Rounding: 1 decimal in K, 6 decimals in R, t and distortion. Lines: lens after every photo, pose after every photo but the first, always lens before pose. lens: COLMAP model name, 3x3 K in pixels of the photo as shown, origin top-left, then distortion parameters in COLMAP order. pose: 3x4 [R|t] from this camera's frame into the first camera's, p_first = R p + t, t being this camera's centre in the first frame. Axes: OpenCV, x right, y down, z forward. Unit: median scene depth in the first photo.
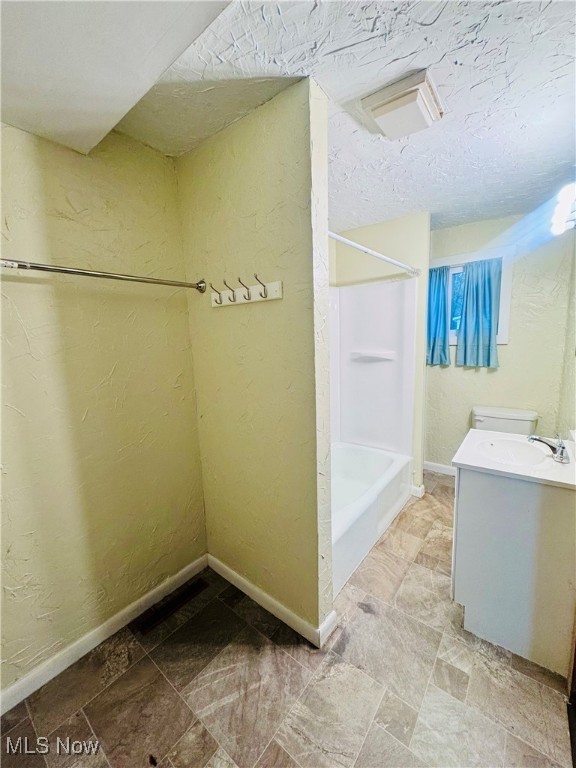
lens RADIAL K [[305.5, 0, 286.8], [0, 305.5, 381.8], [0, 0, 1]] dist [-0.007255, 0.000373]
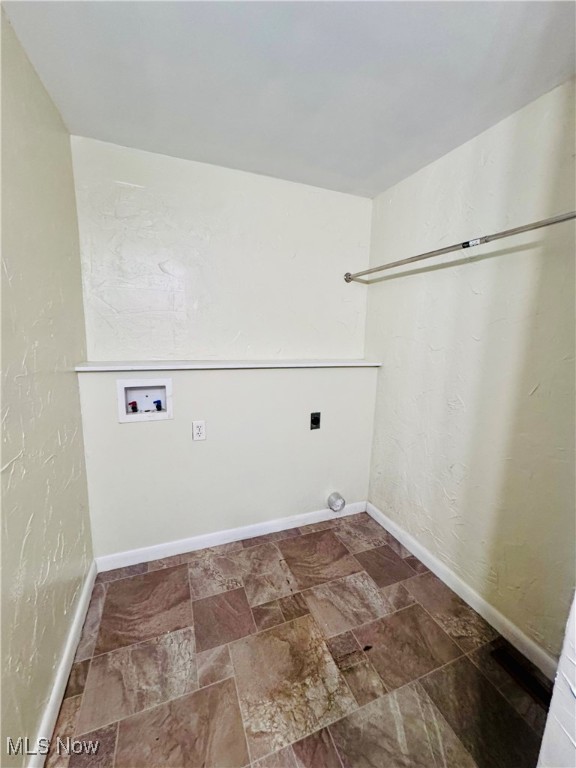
lens RADIAL K [[305.5, 0, 289.5], [0, 305.5, 382.4], [0, 0, 1]] dist [-0.007255, 0.000373]
pose [[-0.504543, 0.162749, -0.847909, 0.488546], [-0.130909, 0.956298, 0.261451, -0.055168], [0.853405, 0.242912, -0.461188, 0.852366]]
